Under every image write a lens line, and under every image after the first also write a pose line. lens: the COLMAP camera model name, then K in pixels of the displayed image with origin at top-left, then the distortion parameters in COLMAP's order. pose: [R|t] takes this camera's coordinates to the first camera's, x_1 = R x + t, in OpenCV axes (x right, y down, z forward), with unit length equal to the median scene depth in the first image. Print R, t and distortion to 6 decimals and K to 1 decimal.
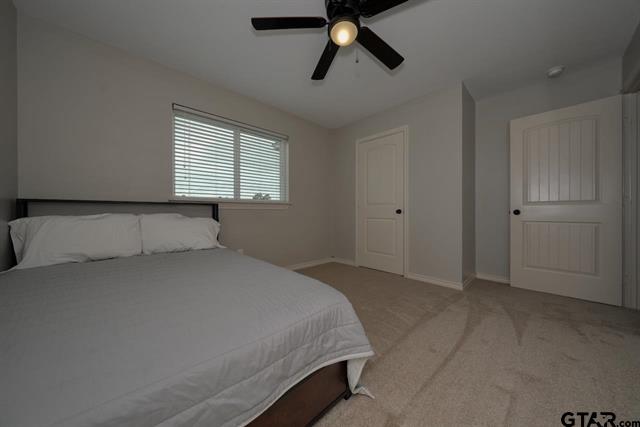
lens RADIAL K [[216.9, 0, 318.9], [0, 216.9, 212.0], [0, 0, 1]] dist [-0.000692, -0.000060]
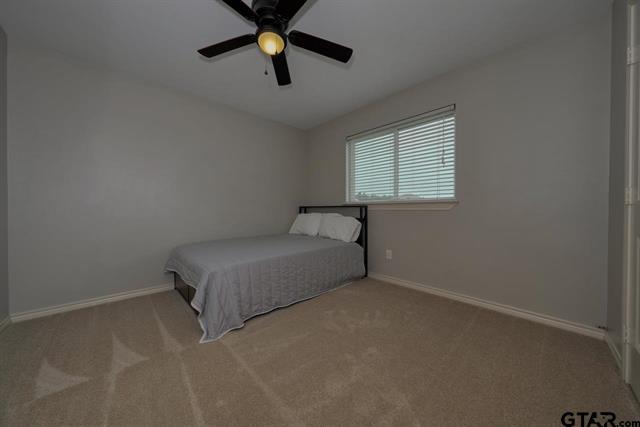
lens RADIAL K [[216.9, 0, 318.9], [0, 216.9, 212.0], [0, 0, 1]] dist [-0.000692, -0.000060]
pose [[0.028309, 0.005424, -0.999584, 0.691611], [-0.008610, 0.999950, 0.005183, -0.006710], [0.999562, 0.008460, 0.028355, 0.703433]]
